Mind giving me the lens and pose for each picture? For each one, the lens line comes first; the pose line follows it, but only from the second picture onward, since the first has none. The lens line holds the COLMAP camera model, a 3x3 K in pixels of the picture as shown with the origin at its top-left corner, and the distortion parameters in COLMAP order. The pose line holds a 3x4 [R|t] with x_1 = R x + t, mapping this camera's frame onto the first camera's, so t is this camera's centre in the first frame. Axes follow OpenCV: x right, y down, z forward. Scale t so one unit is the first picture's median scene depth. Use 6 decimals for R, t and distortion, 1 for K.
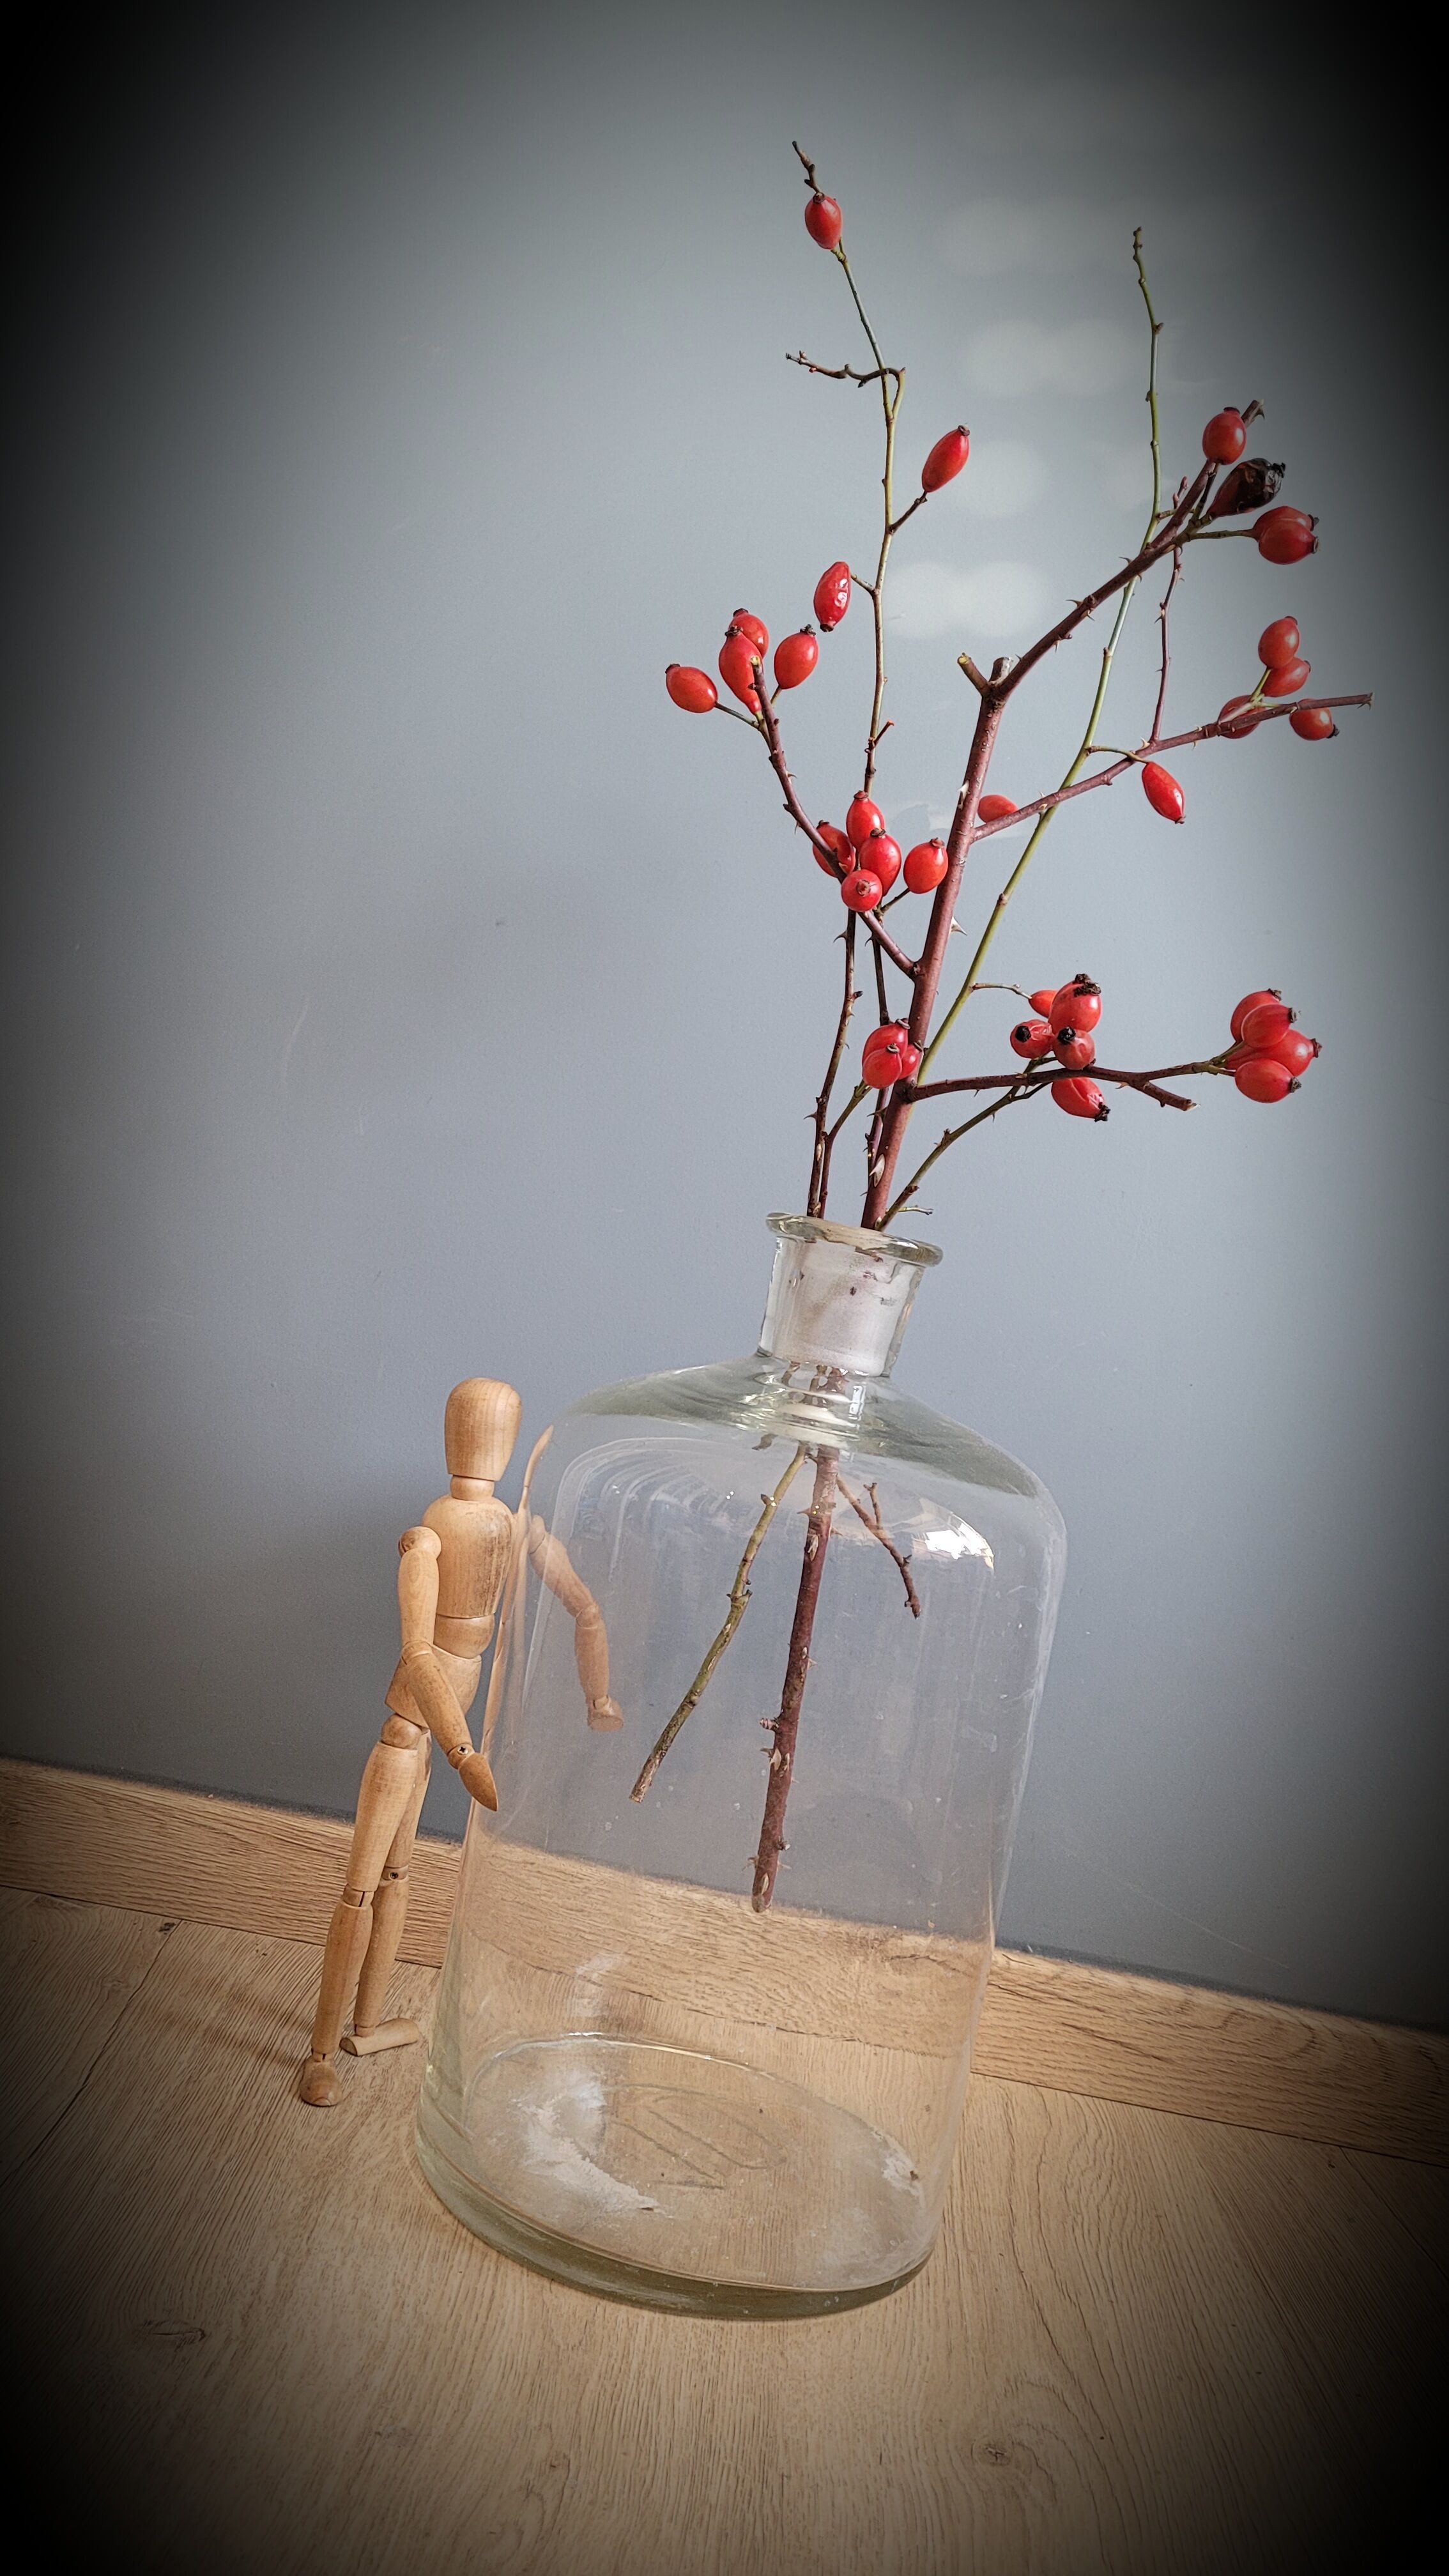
lens RADIAL K [[1930.7, 0, 733.9], [0, 1930.7, 1292.0], [0, 0, 1]] dist [0.047317, -0.035572]
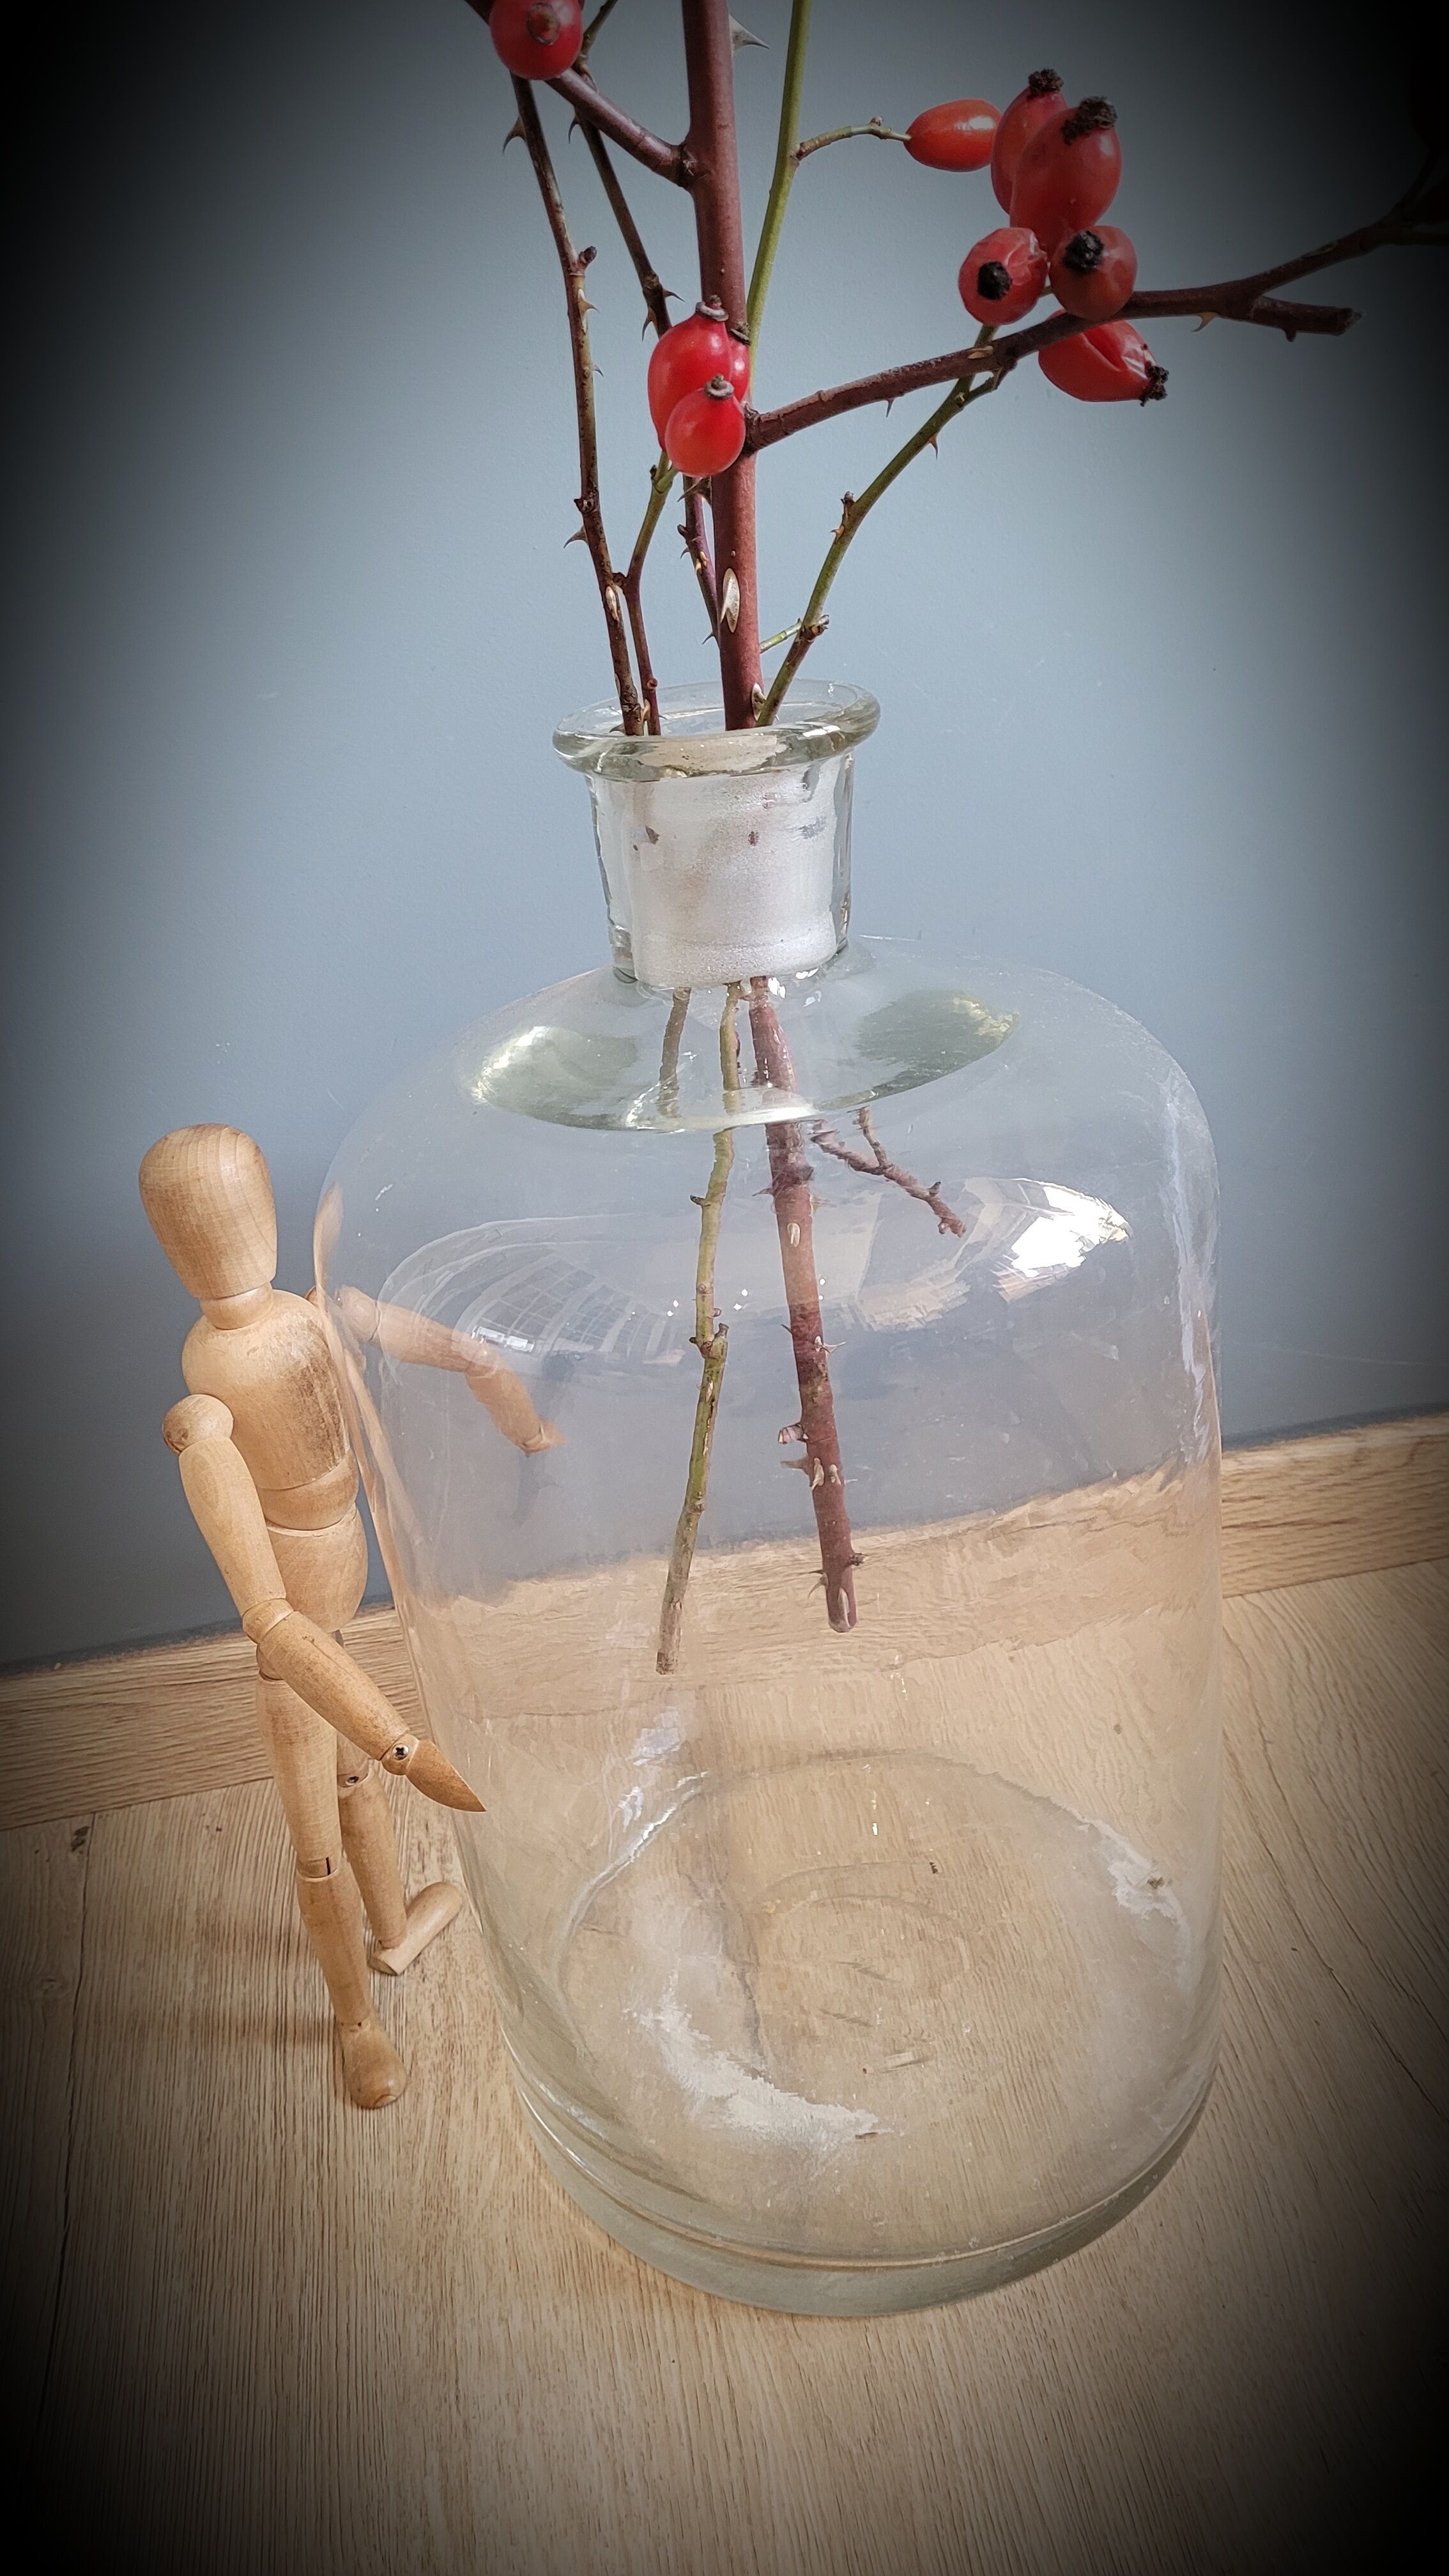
lens RADIAL K [[1956.9, 0, 722.7], [0, 1956.9, 1265.7], [0, 0, 1]] dist [0.030790, -0.012216]
pose [[0.940004, -0.340324, 0.023907, -0.001782], [0.298701, 0.854845, 0.424285, -0.136511], [-0.164831, -0.391688, 0.905213, 0.446561]]
